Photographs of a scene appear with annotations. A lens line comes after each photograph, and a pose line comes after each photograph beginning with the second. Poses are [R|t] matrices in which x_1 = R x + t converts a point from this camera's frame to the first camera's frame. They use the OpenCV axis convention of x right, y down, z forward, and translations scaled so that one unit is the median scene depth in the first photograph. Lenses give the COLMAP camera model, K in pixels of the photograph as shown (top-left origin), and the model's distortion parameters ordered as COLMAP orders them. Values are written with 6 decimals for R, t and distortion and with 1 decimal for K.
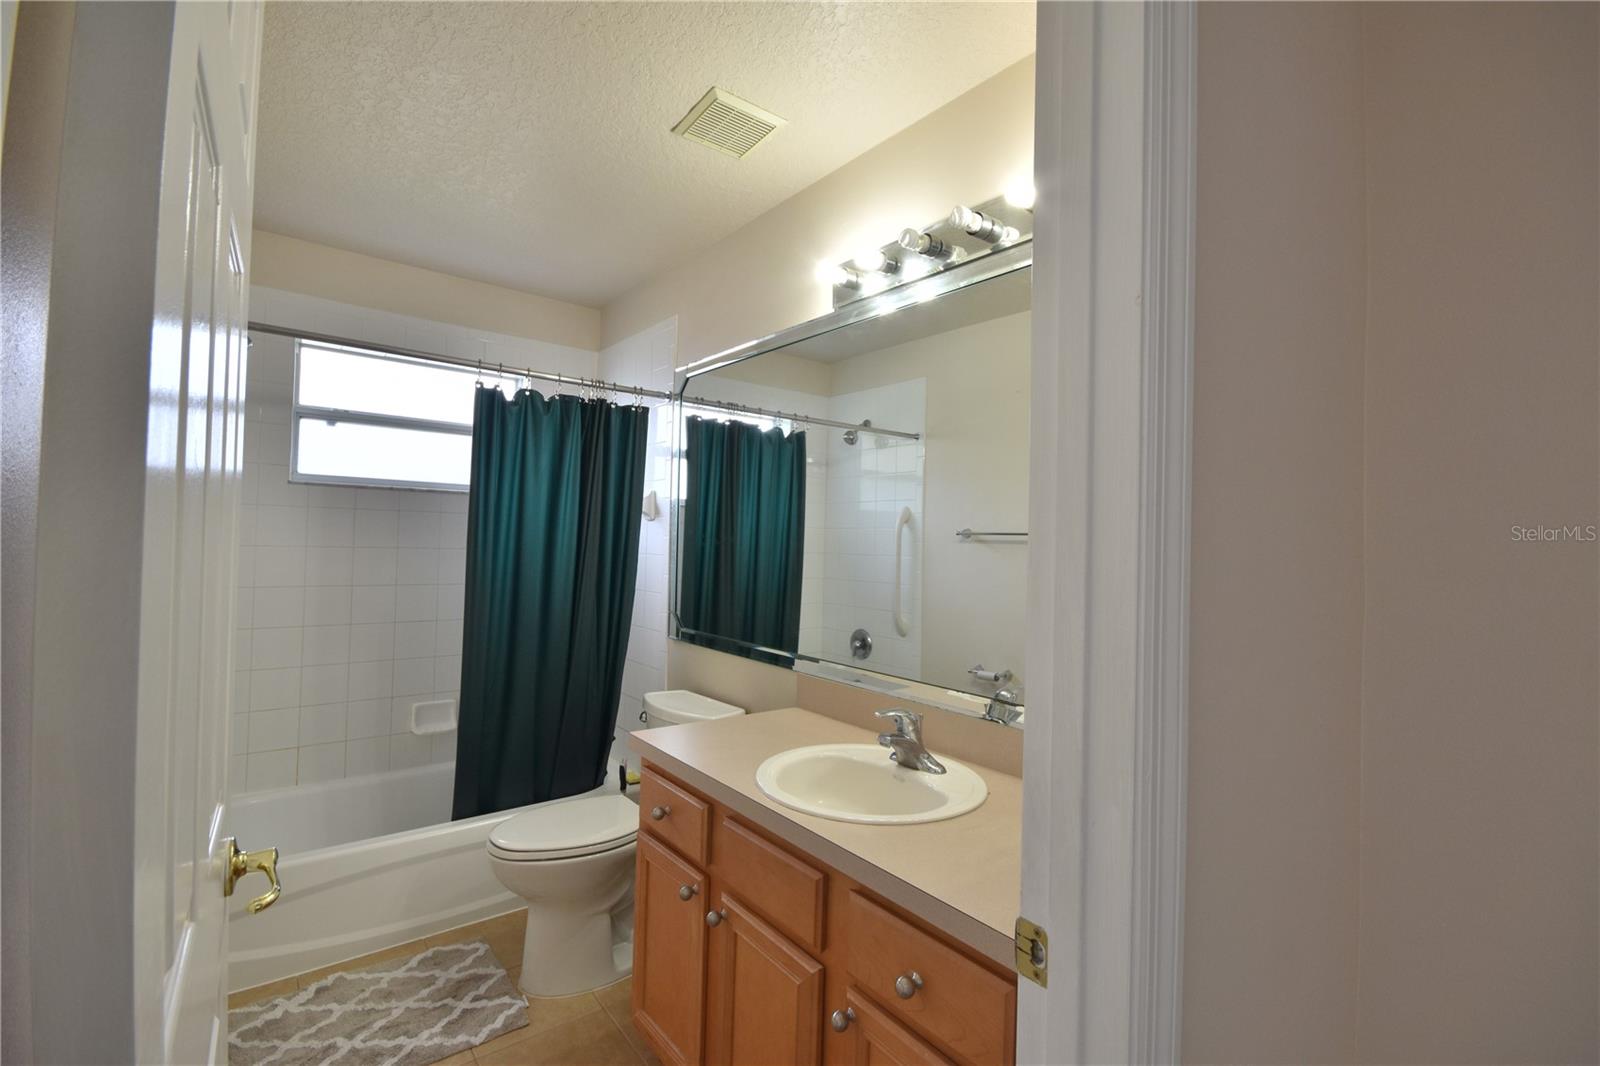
lens RADIAL K [[708.9, 0, 806.0], [0, 708.9, 518.8], [0, 0, 1]] dist [0.007167, -0.012052]
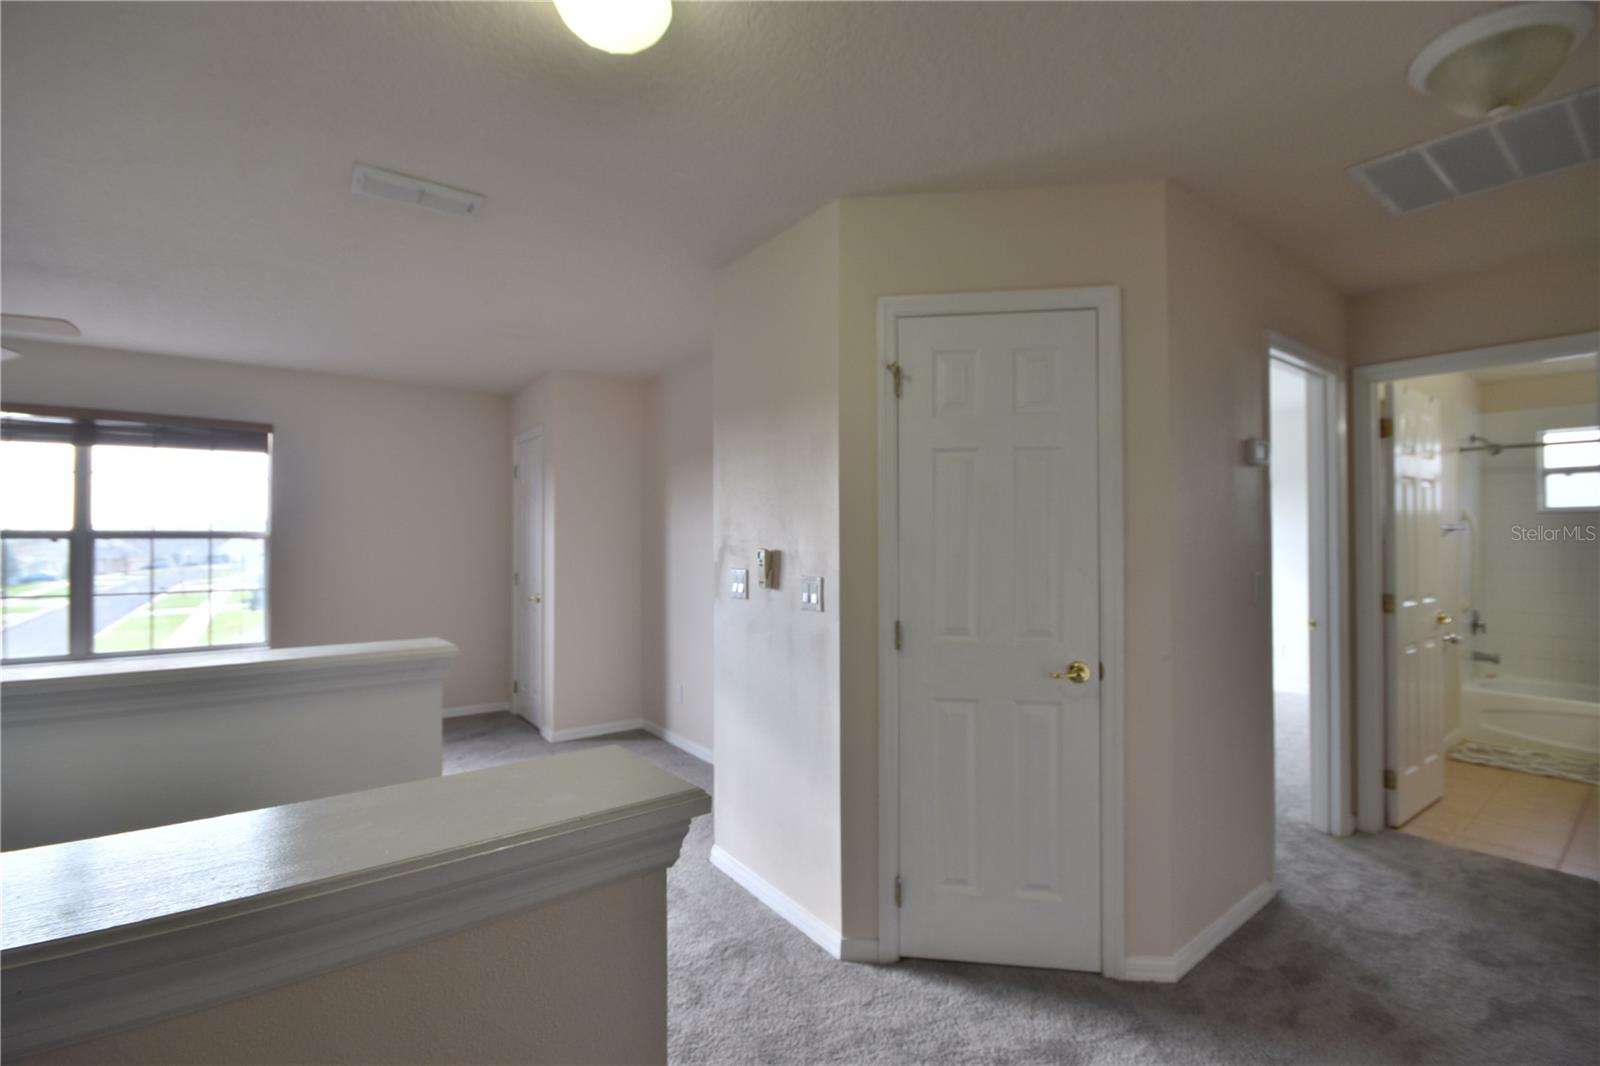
lens RADIAL K [[708.9, 0, 804.6], [0, 708.9, 535.7], [0, 0, 1]] dist [0.007167, -0.012052]
pose [[-0.022307, -0.036352, -0.999090, 1.583859], [0.030451, 0.998850, -0.037024, 0.027201], [0.999287, -0.031249, -0.021174, -1.211923]]
